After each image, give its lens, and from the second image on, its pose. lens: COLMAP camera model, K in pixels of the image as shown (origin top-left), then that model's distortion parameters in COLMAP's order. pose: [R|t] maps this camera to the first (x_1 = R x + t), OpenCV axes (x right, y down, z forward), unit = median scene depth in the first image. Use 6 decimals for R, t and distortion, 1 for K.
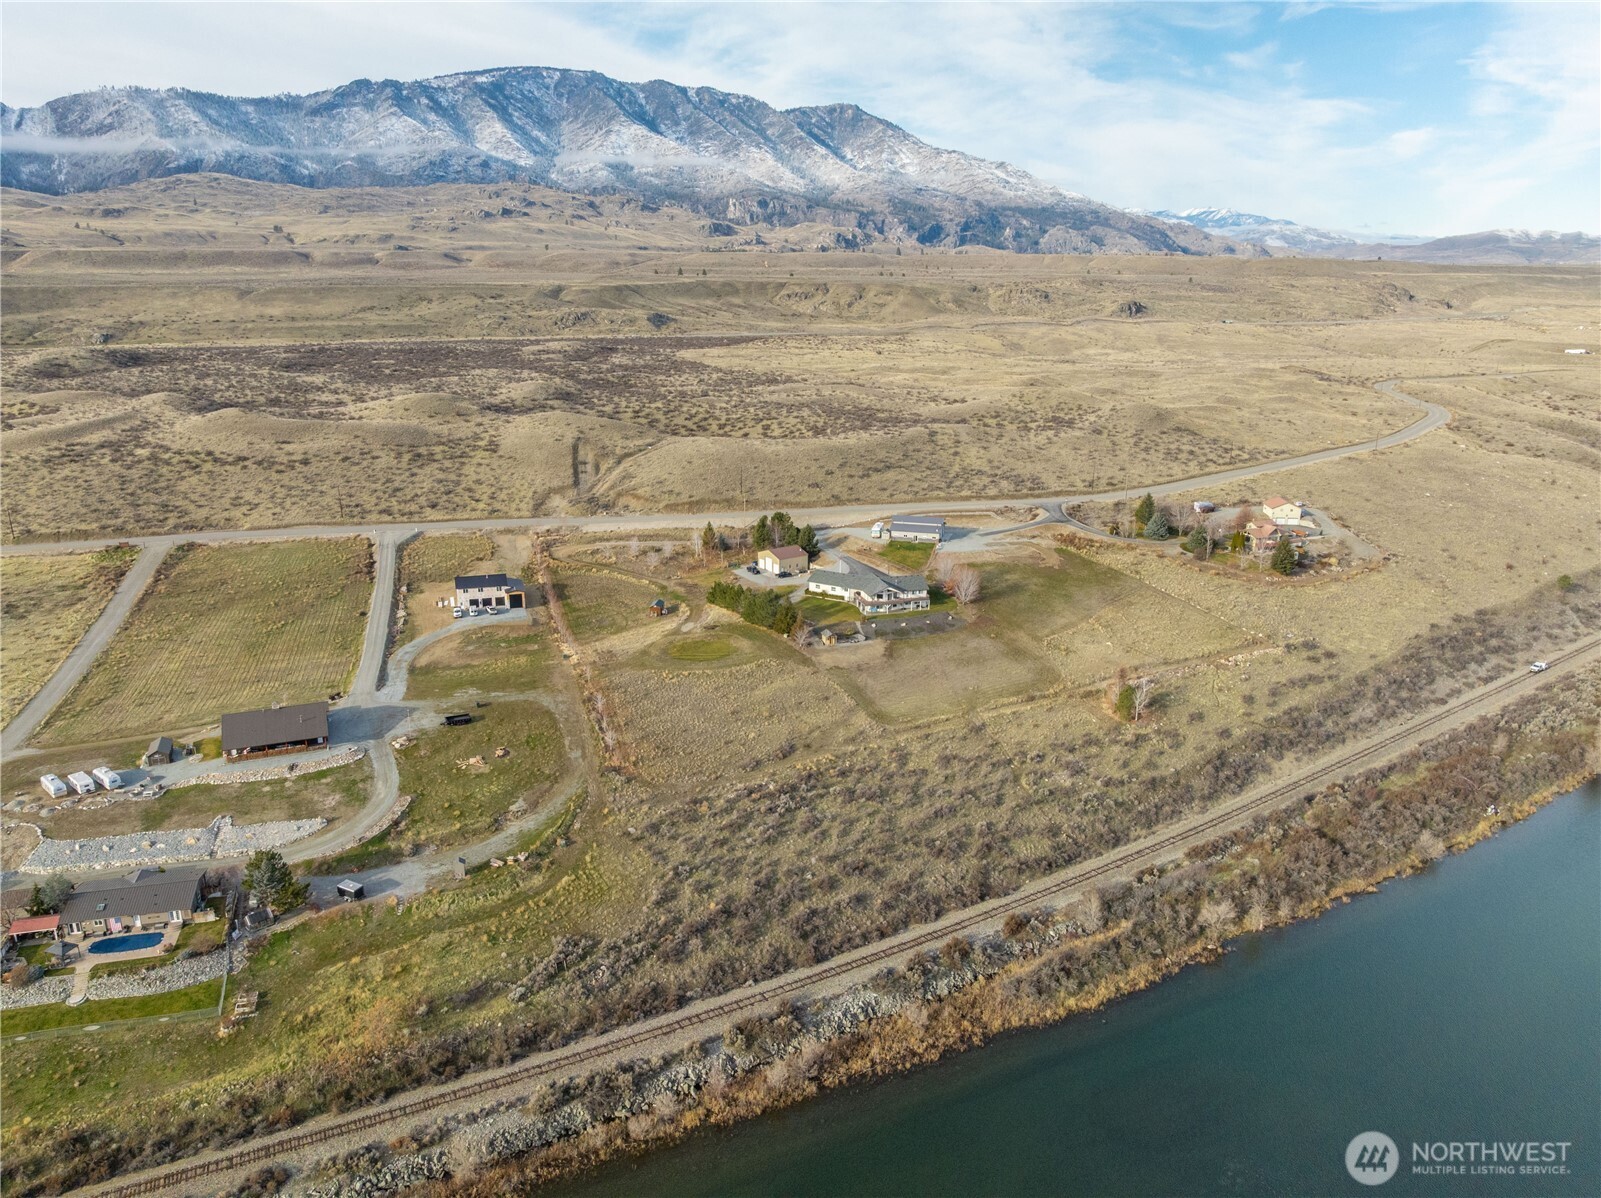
lens RADIAL K [[1130.0, 0, 799.2], [0, 1130.0, 606.5], [0, 0, 1]] dist [-0.047217, 0.013633]
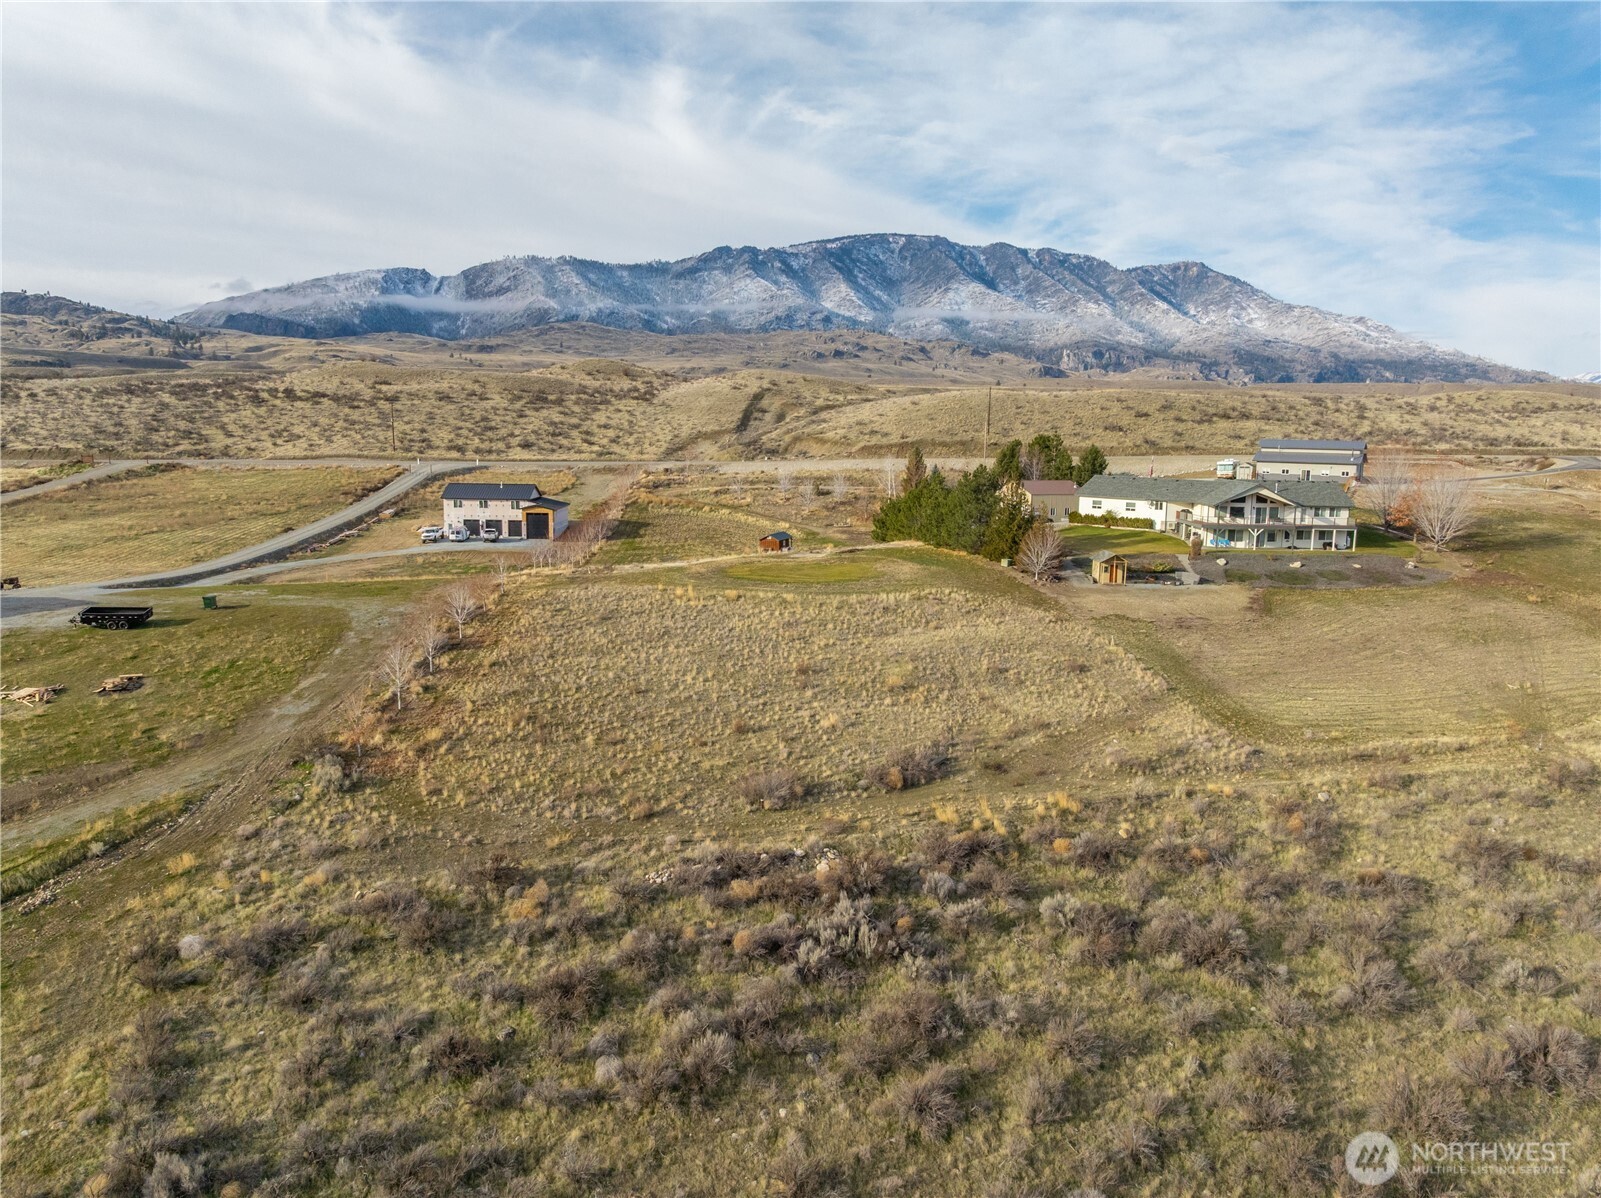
lens RADIAL K [[1130.0, 0, 803.5], [0, 1130.0, 602.0], [0, 0, 1]] dist [-0.047217, 0.013633]
pose [[0.960061, 0.052266, -0.274865, 0.030375], [-0.091062, 0.987280, -0.130331, 0.095915], [0.264557, 0.150155, 0.952608, 0.528823]]
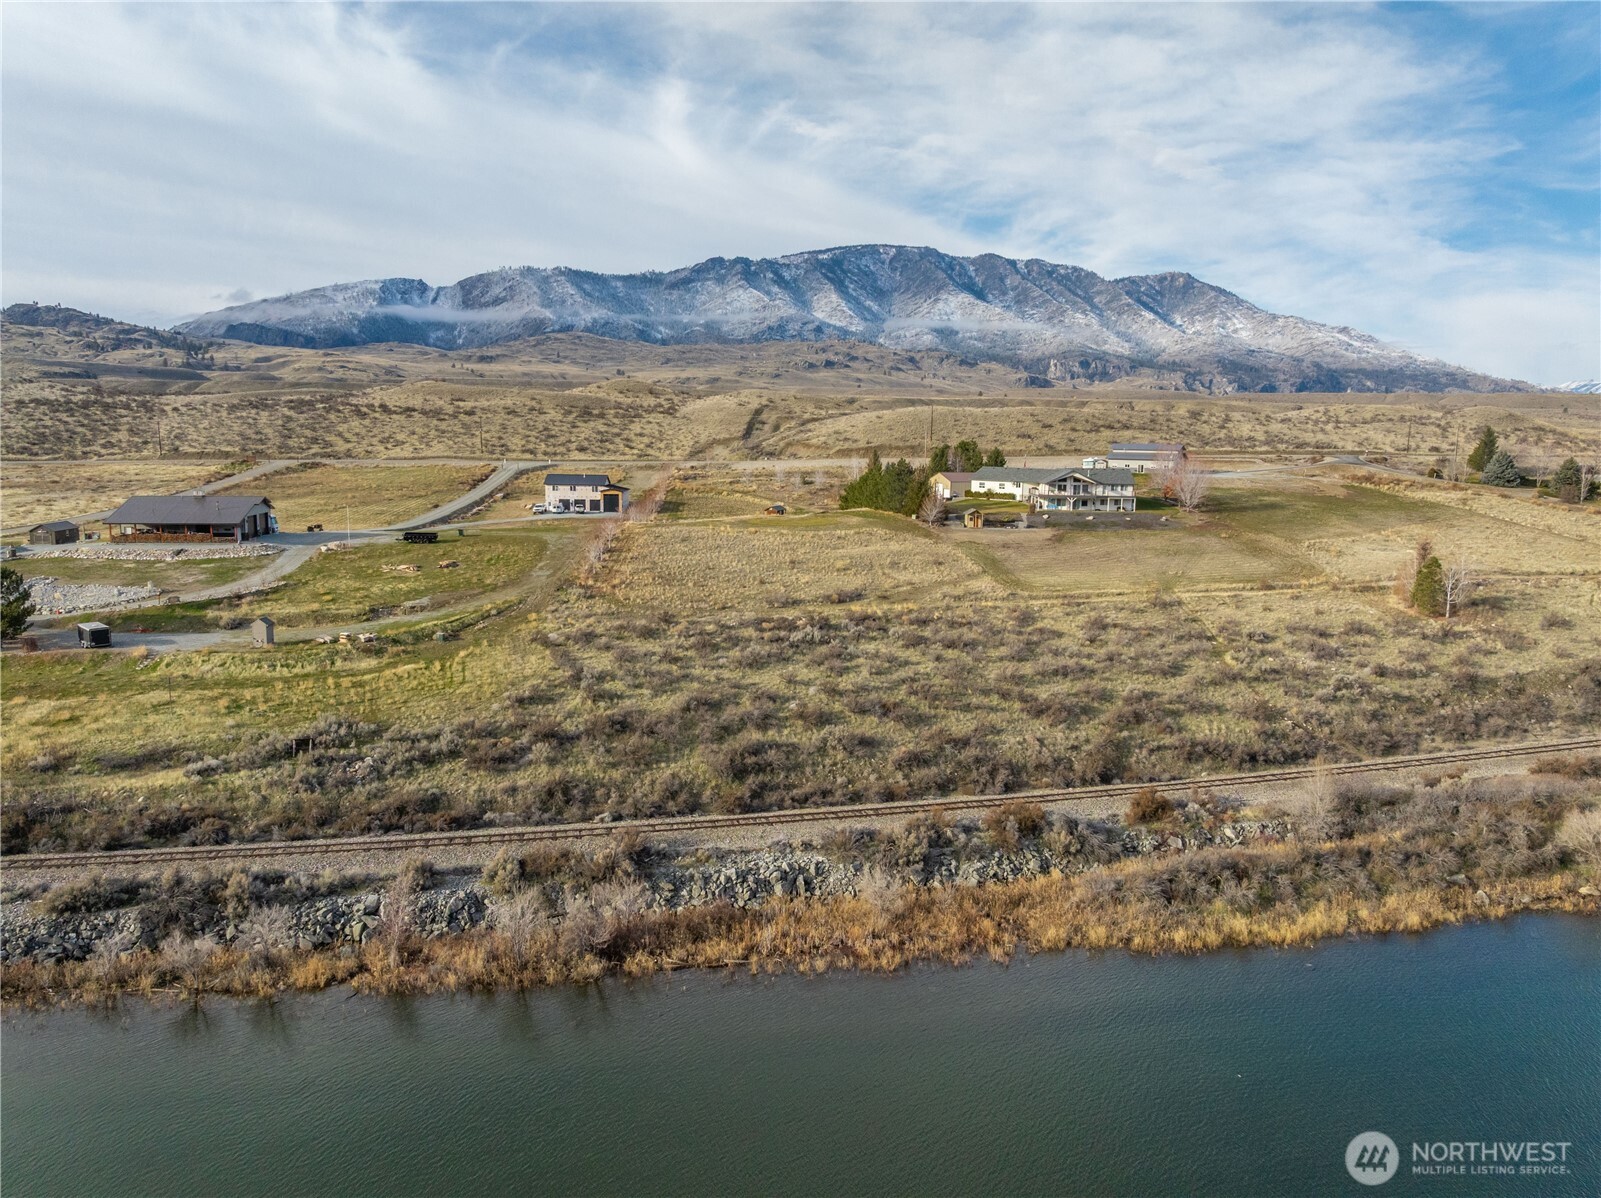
lens RADIAL K [[1130.0, 0, 799.5], [0, 1130.0, 600.0], [0, 0, 1]] dist [-0.047217, 0.013633]
pose [[0.961049, 0.049675, -0.271876, 0.106497], [-0.090422, 0.986090, -0.139461, 0.170696], [0.261167, 0.158613, 0.952173, 0.283420]]
